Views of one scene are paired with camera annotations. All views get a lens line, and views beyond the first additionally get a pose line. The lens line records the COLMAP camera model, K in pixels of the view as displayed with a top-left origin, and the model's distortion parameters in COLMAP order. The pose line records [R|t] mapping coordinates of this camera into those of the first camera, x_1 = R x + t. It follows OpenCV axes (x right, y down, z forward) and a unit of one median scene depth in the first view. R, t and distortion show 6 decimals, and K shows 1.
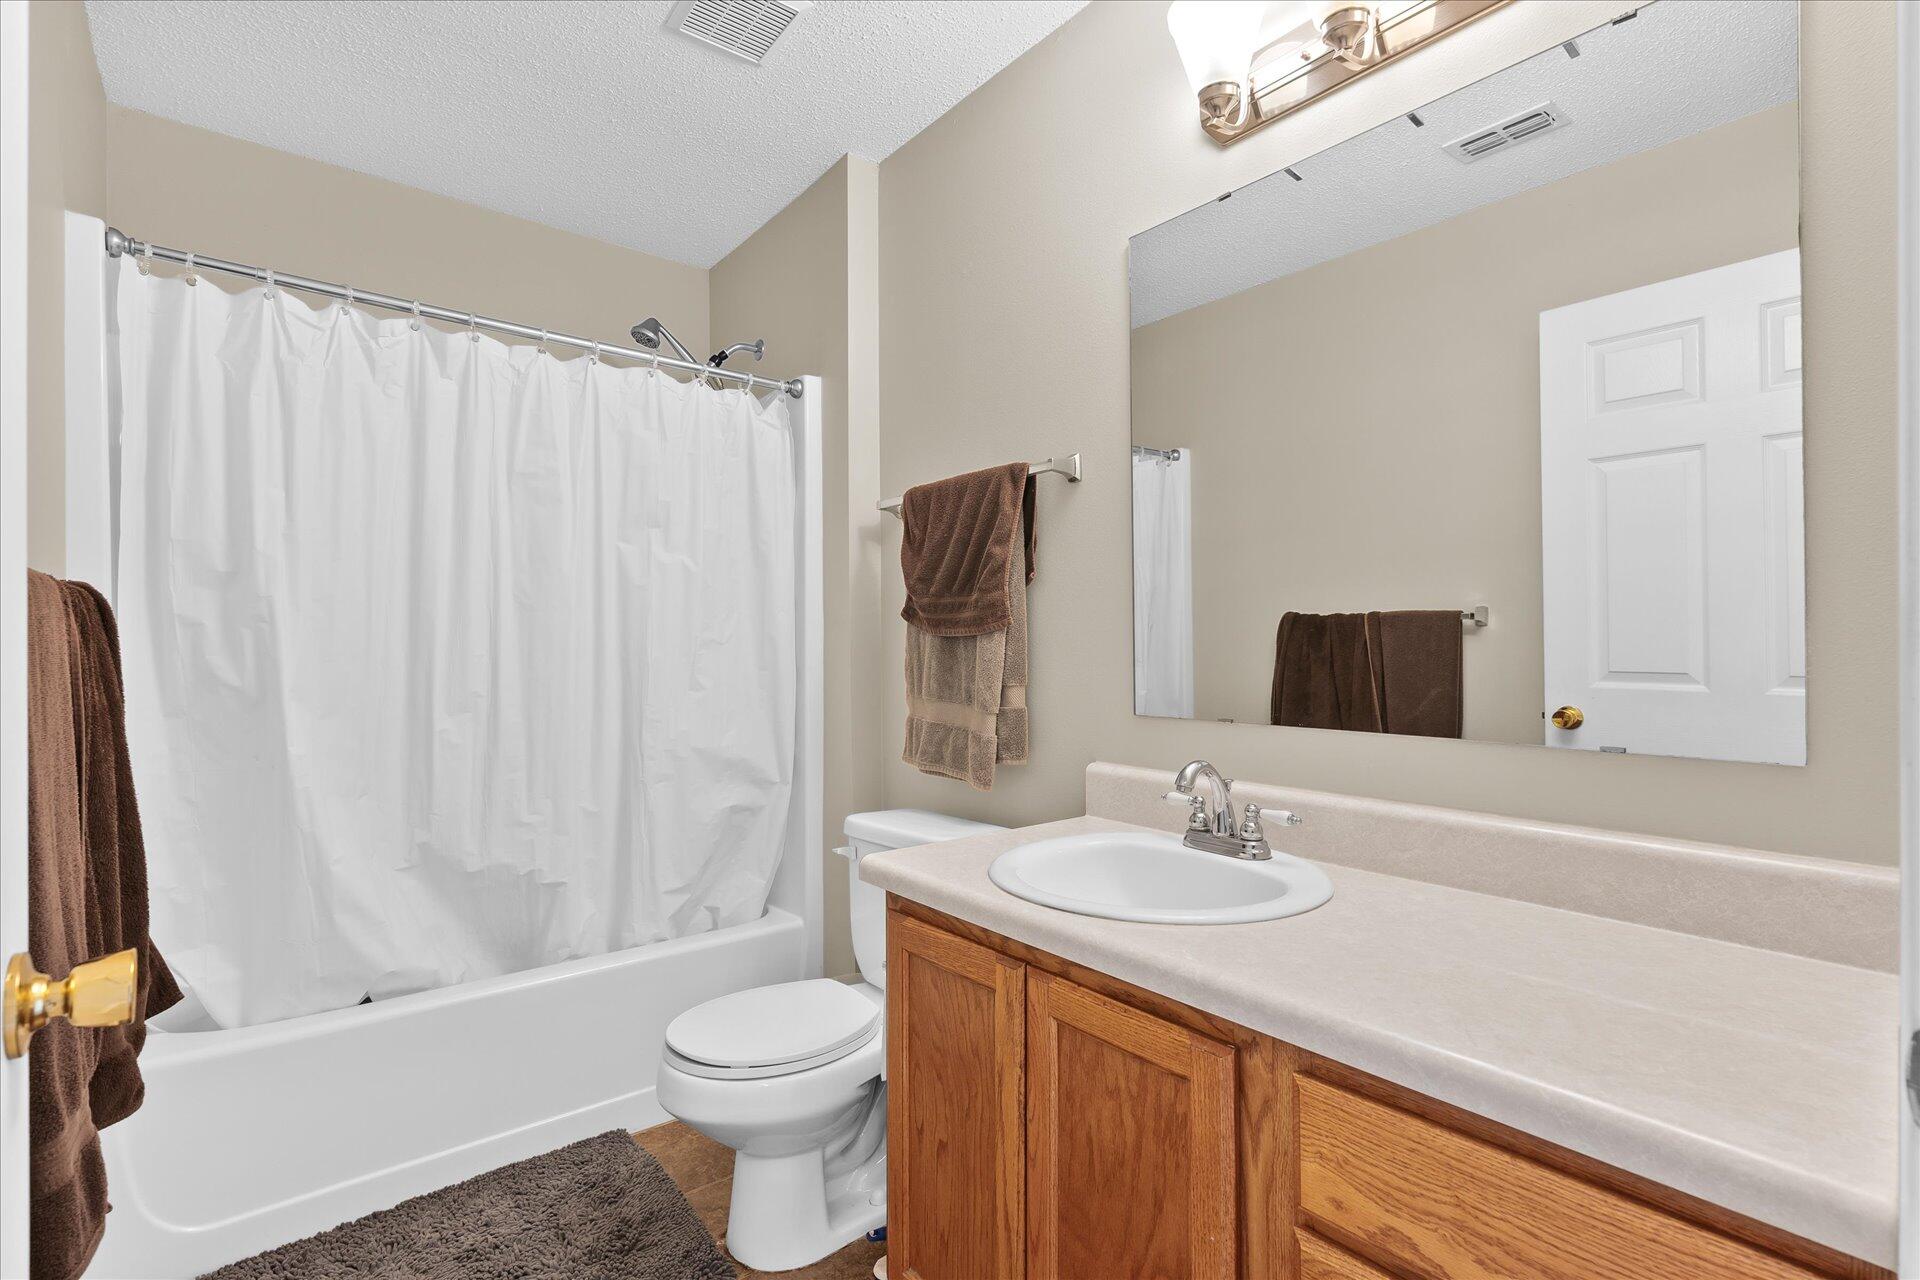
lens RADIAL K [[862.5, 0, 963.3], [0, 862.5, 636.9], [0, 0, 1]] dist [-0.005255, 0.000194]
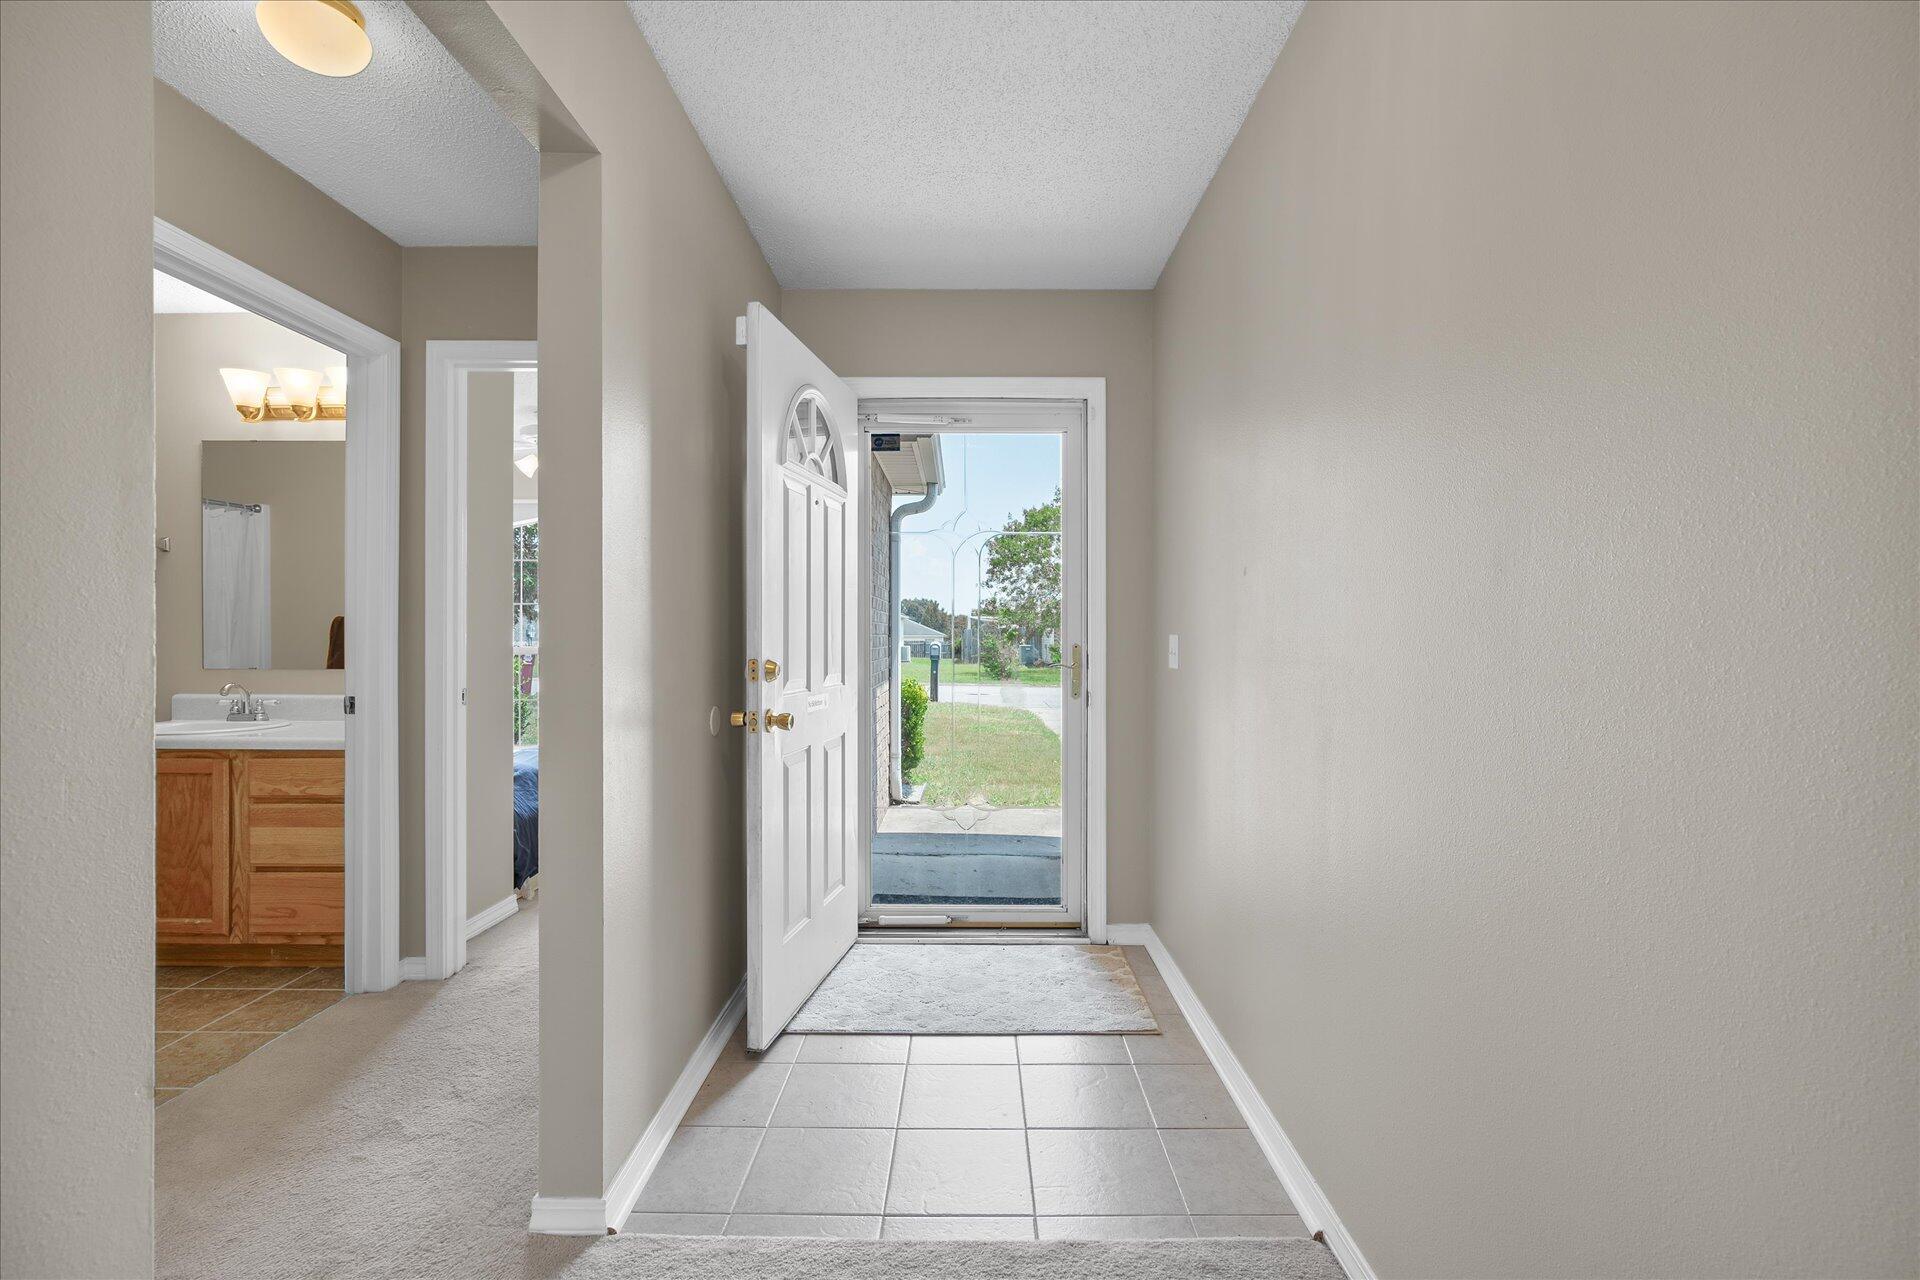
lens RADIAL K [[862.5, 0, 963.3], [0, 862.5, 636.9], [0, 0, 1]] dist [-0.005255, 0.000194]
pose [[0.638808, 0.003371, 0.769359, -0.399442], [-0.006156, 0.999981, 0.000730, -0.003788], [-0.769342, -0.005203, 0.638816, -3.102388]]
